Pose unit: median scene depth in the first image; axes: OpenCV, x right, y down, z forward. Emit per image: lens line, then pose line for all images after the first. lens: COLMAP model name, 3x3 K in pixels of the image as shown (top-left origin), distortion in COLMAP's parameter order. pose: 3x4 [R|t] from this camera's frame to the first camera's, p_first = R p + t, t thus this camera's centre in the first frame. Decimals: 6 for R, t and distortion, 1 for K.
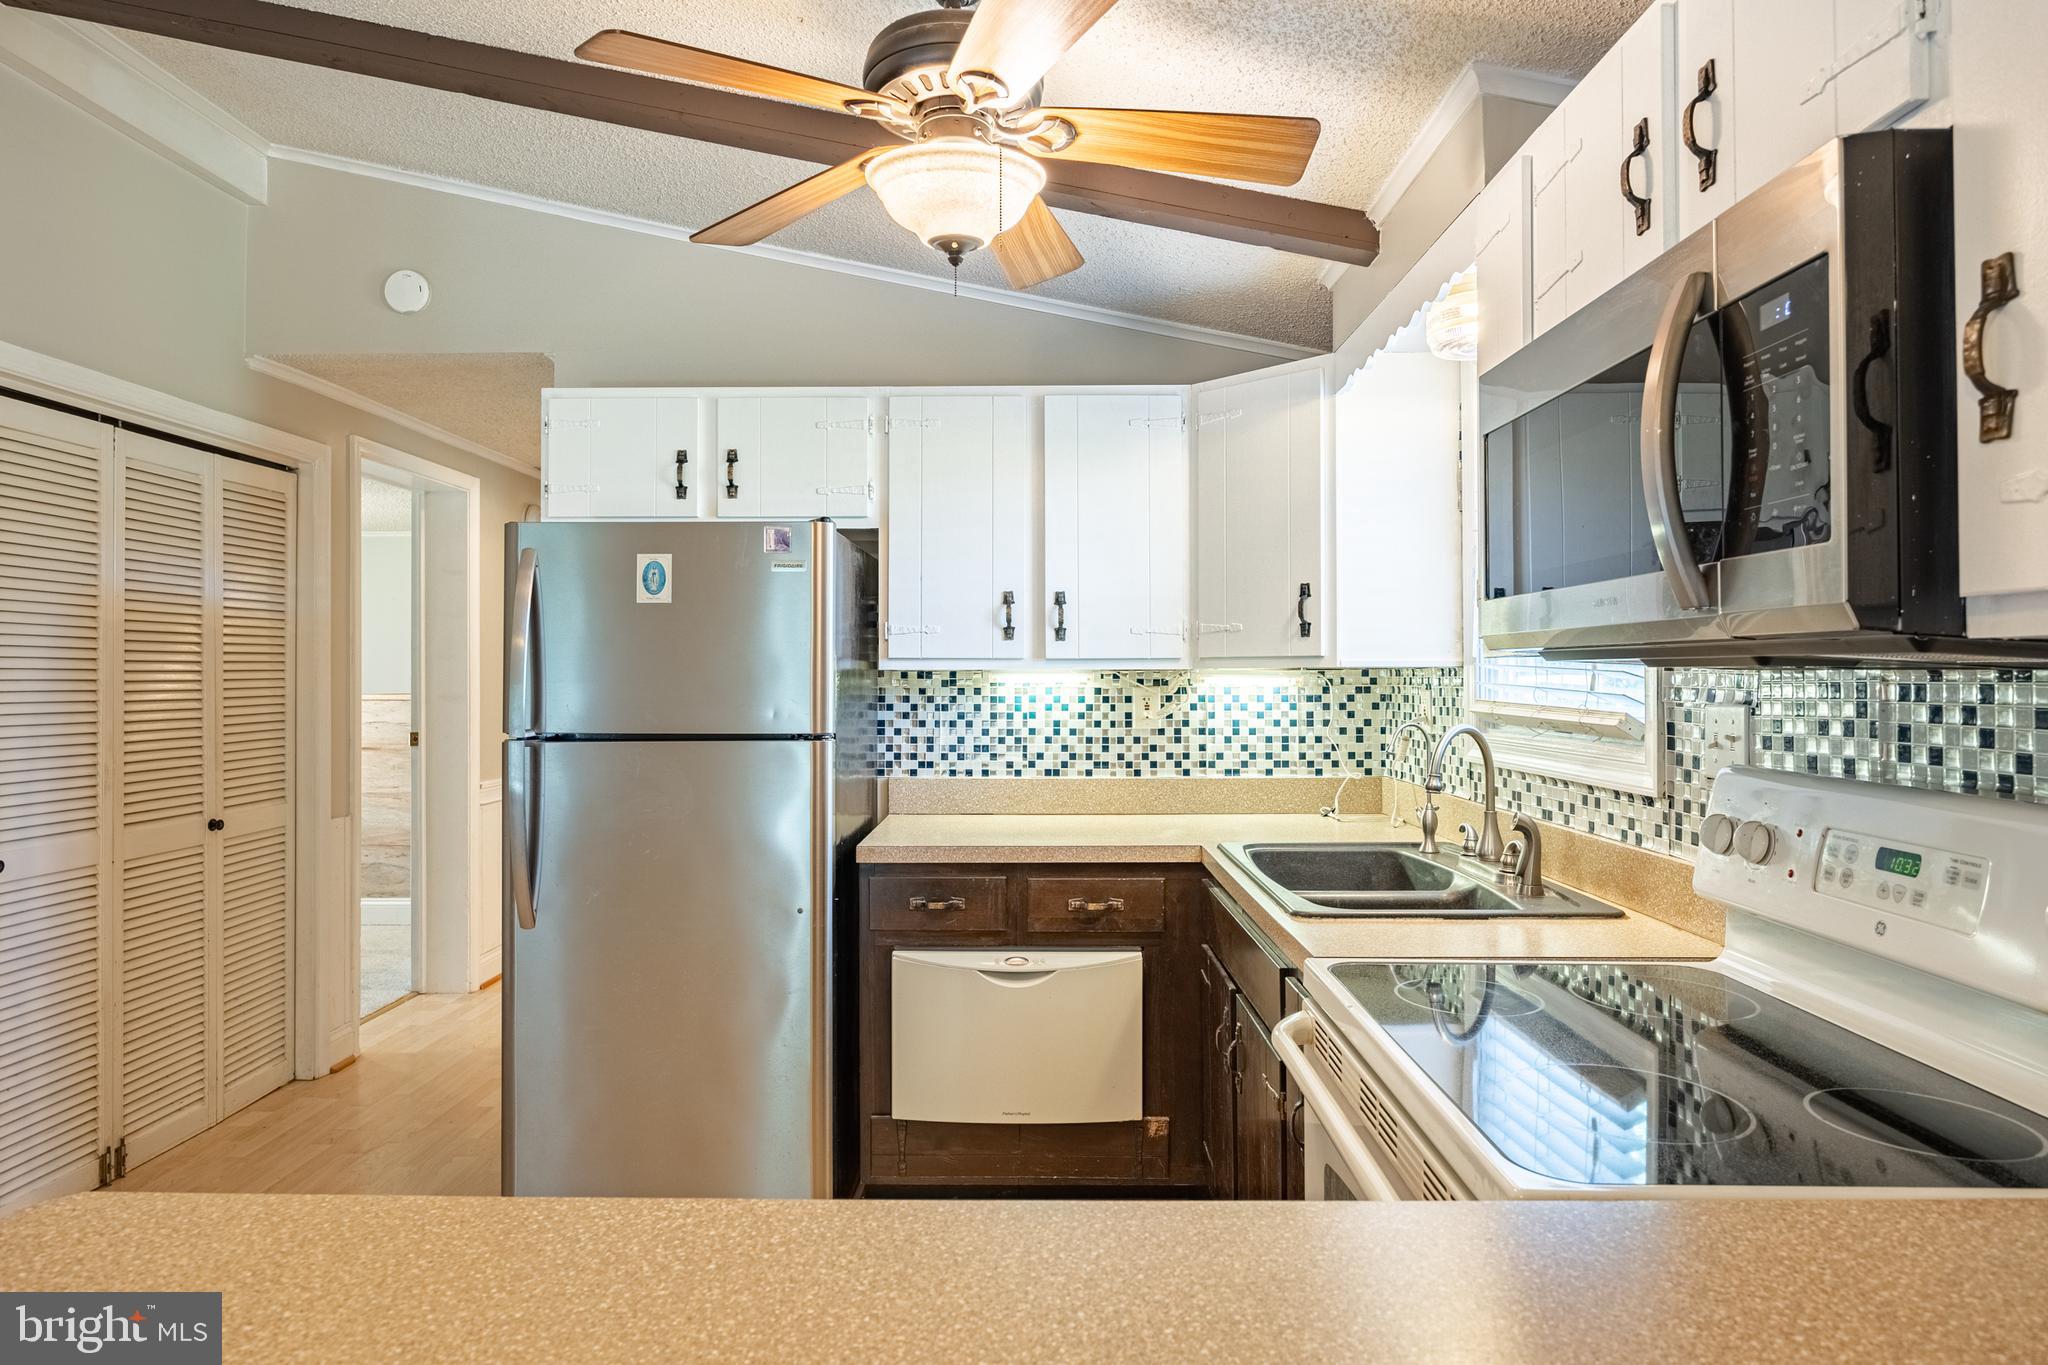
lens RADIAL K [[1160.8, 0, 1024.4], [0, 1160.8, 664.6], [0, 0, 1]] dist [-0.001643, -0.002047]
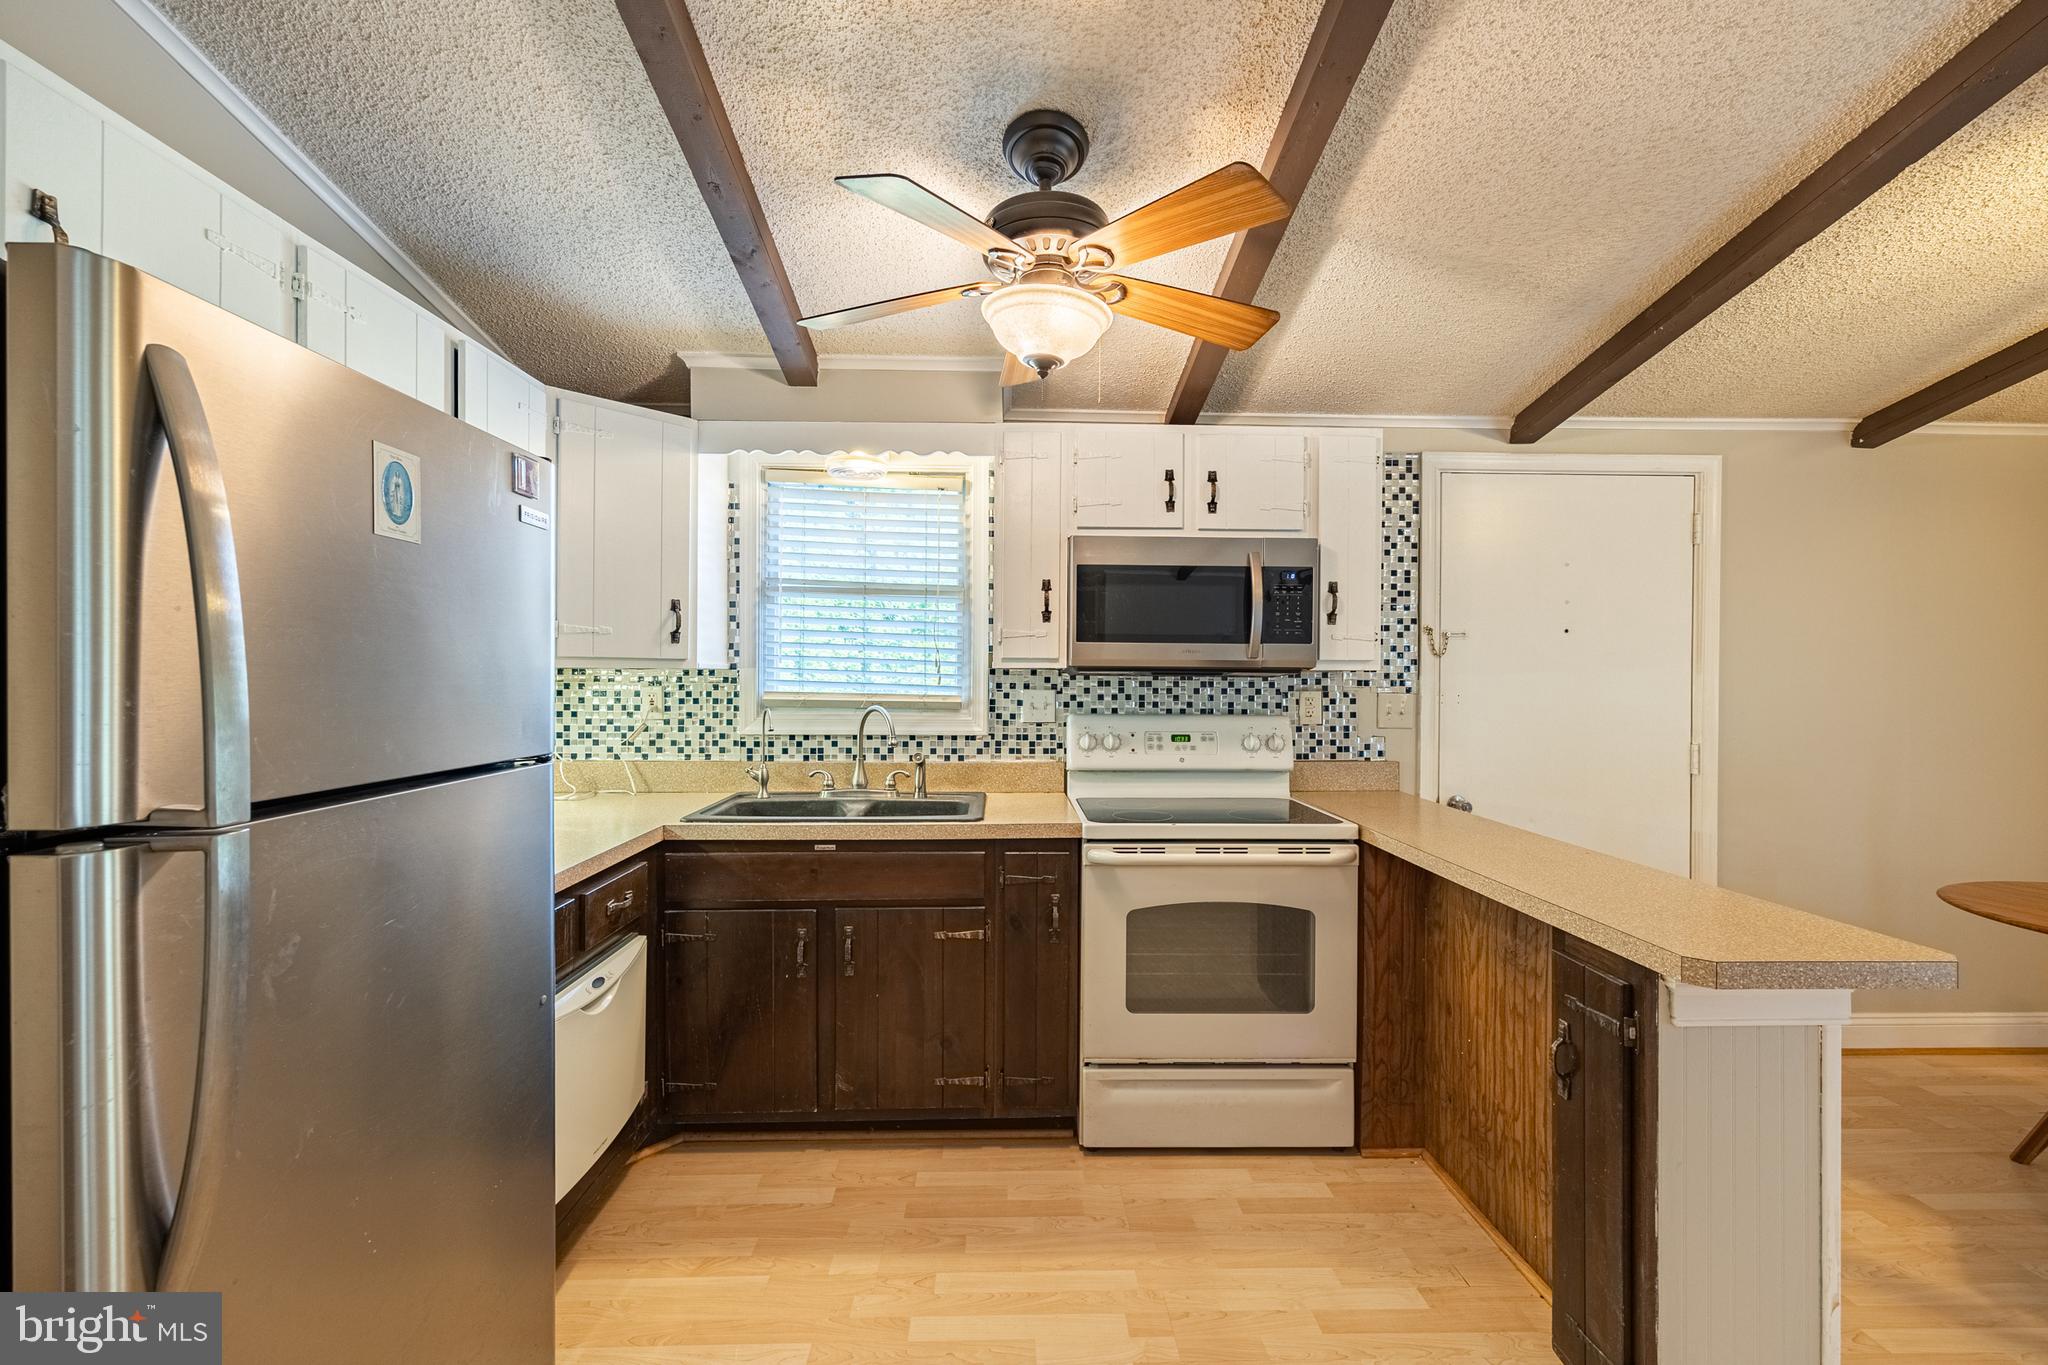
lens RADIAL K [[857.3, 0, 1022.0], [0, 857.3, 682.1], [0, 0, 1]] dist [0.007861, -0.000526]
pose [[-0.037073, -0.006289, 0.999293, -0.565332], [-0.016310, 0.999851, 0.005687, 0.004924], [-0.999179, -0.016087, -0.037170, 0.557894]]
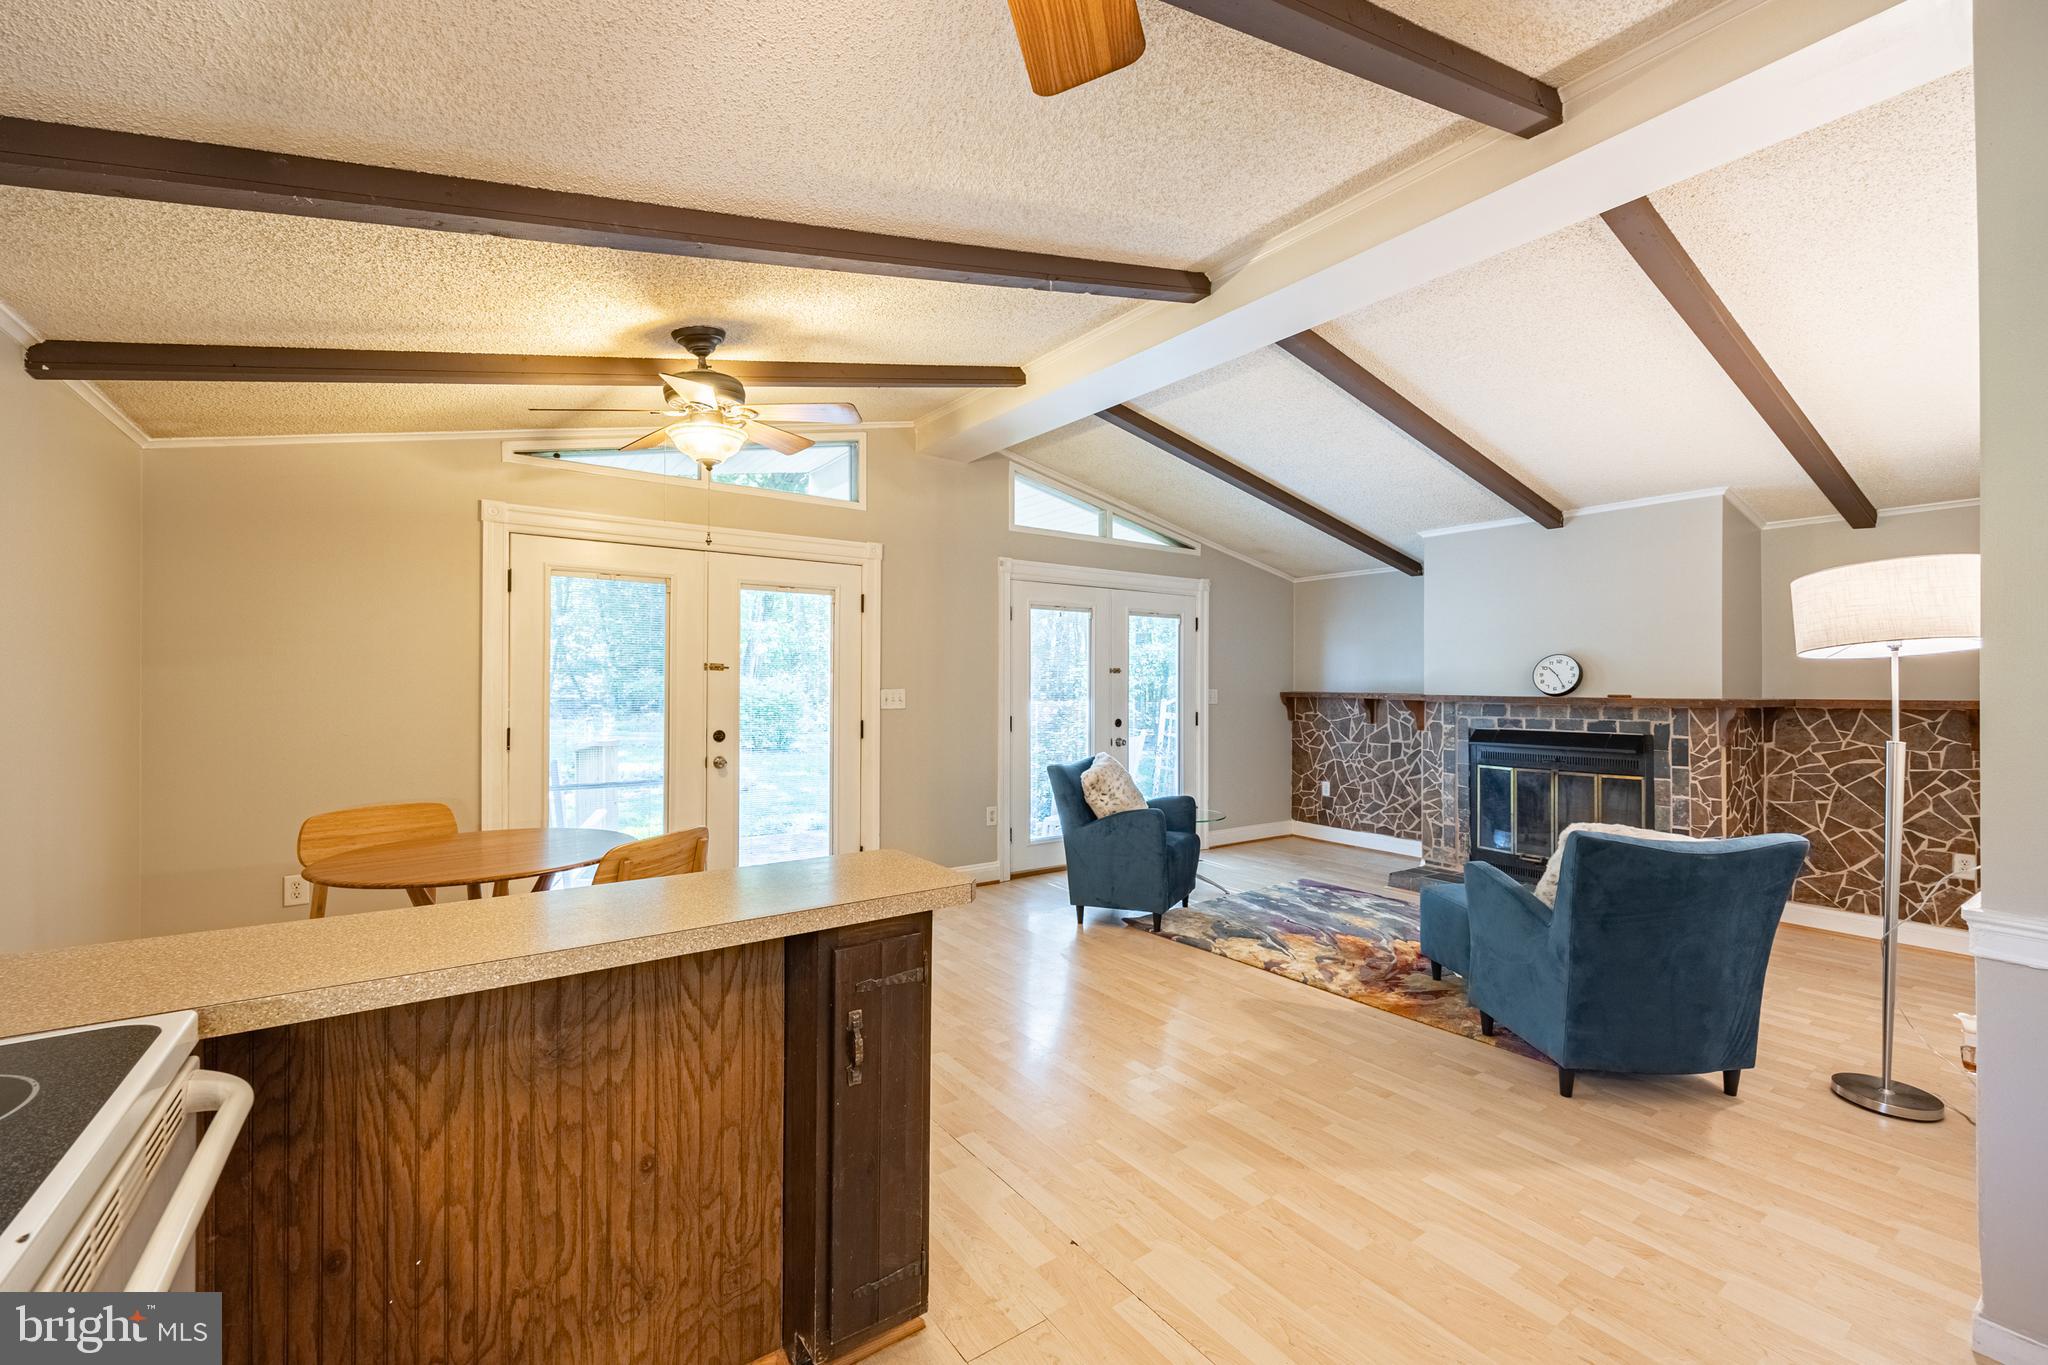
lens RADIAL K [[815.7, 0, 1018.7], [0, 815.7, 681.1], [0, 0, 1]] dist [-0.005285, -0.000126]
pose [[-0.816367, -0.005504, -0.577508, 0.028398], [0.001723, 0.999927, -0.011967, 0.009896], [0.577531, -0.010764, -0.816298, 0.655148]]
